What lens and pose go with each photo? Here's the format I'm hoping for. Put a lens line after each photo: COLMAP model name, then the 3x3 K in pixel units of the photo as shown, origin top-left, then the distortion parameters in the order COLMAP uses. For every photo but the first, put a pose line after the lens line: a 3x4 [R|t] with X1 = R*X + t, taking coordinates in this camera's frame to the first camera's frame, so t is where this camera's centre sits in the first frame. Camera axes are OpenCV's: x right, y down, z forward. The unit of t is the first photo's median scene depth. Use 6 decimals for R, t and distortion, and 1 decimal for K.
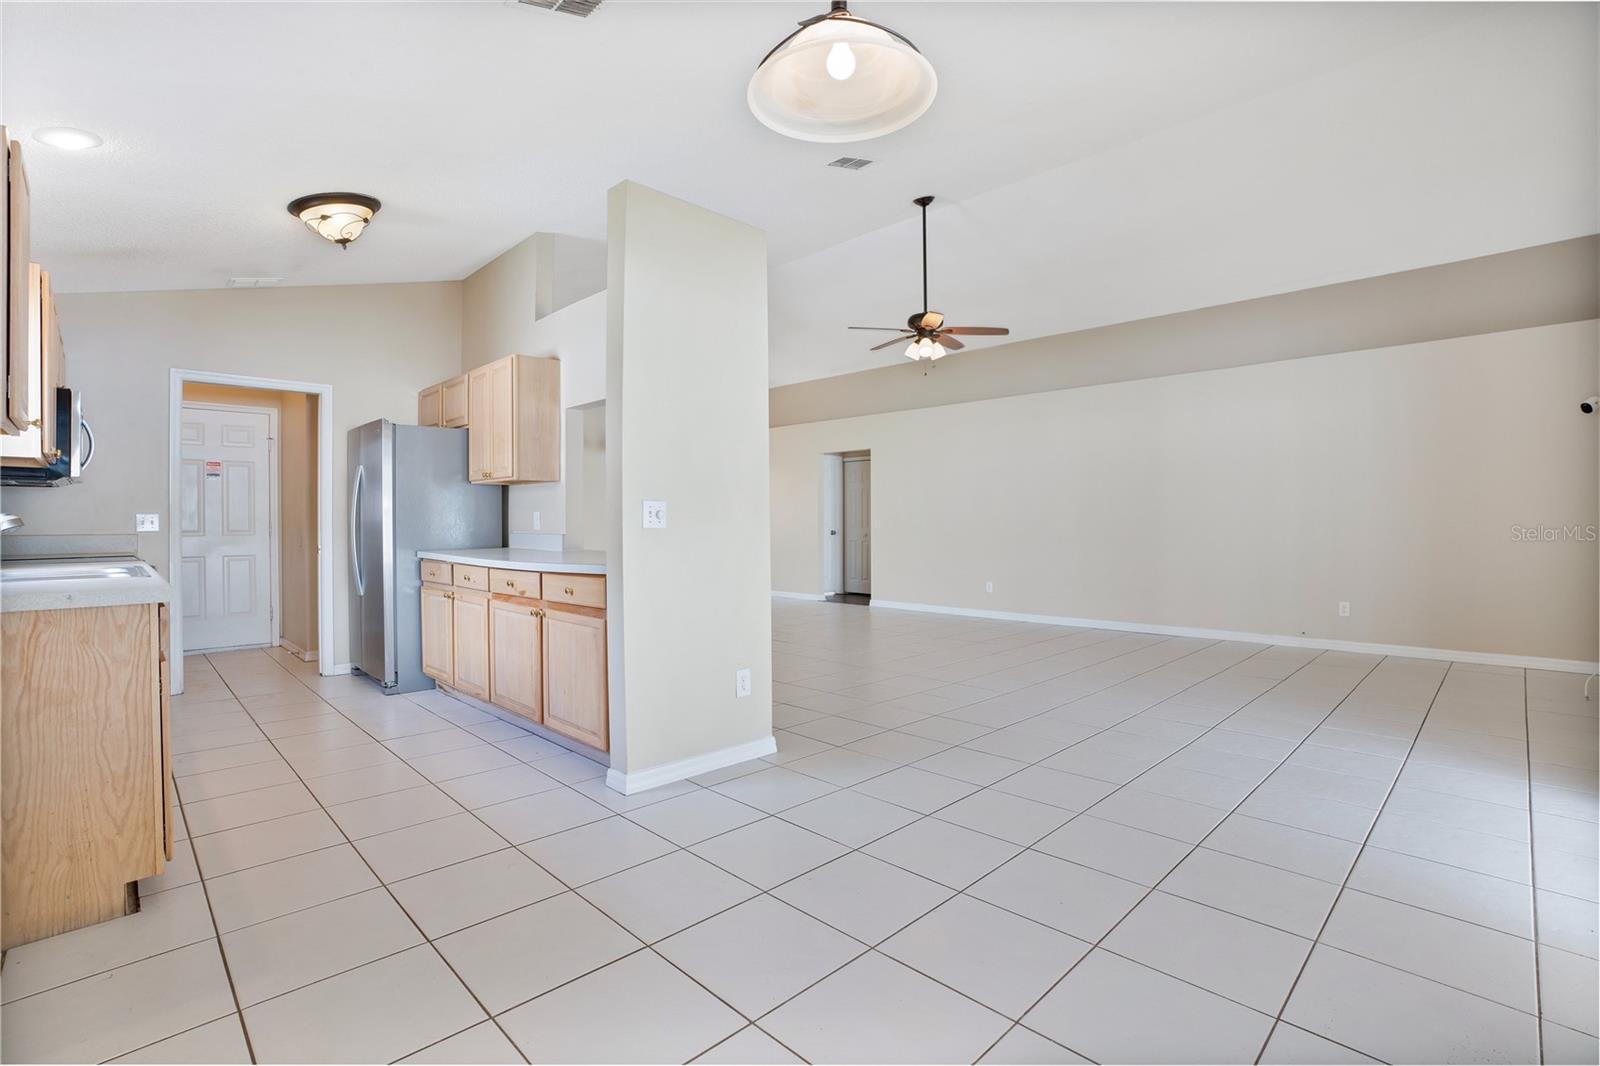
lens RADIAL K [[742.9, 0, 799.9], [0, 742.9, 529.5], [0, 0, 1]] dist [-0.076654, 0.026714]
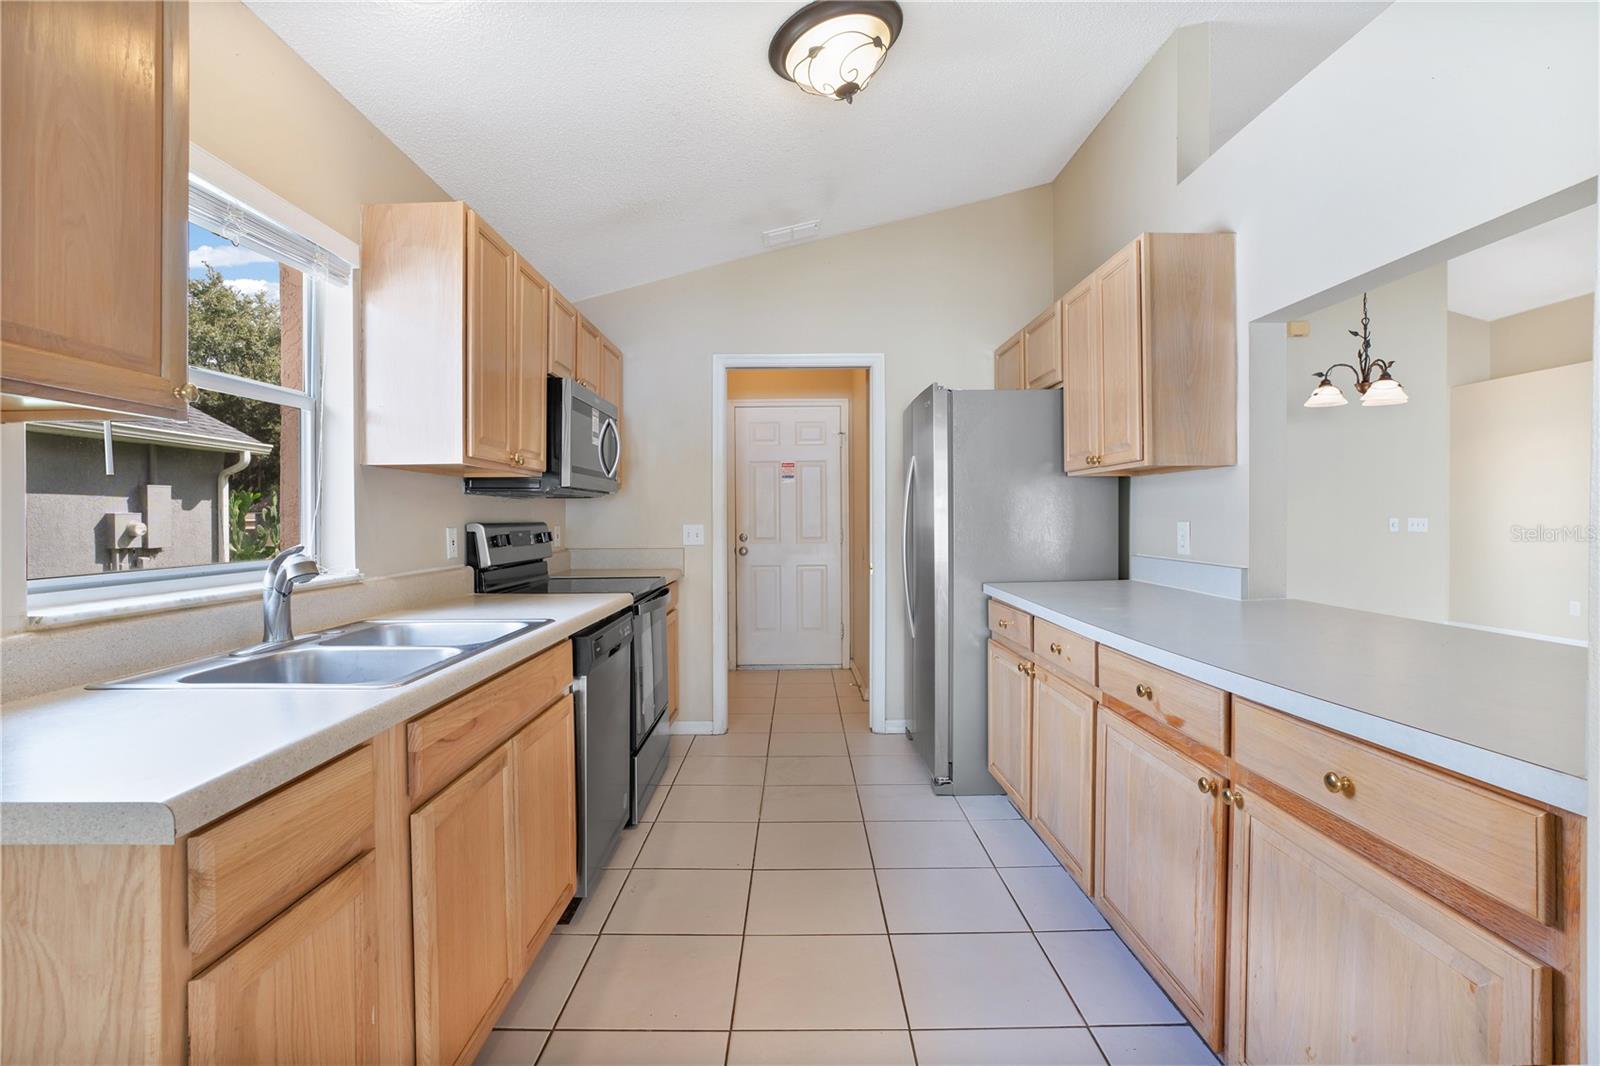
lens RADIAL K [[718.4, 0, 793.7], [0, 718.4, 525.5], [0, 0, 1]] dist [-0.024398, -0.000130]
pose [[0.699495, 0.008338, -0.714589, -0.185077], [-0.003271, 0.999959, 0.008466, -0.026200], [0.714630, -0.003585, 0.699494, 0.427892]]
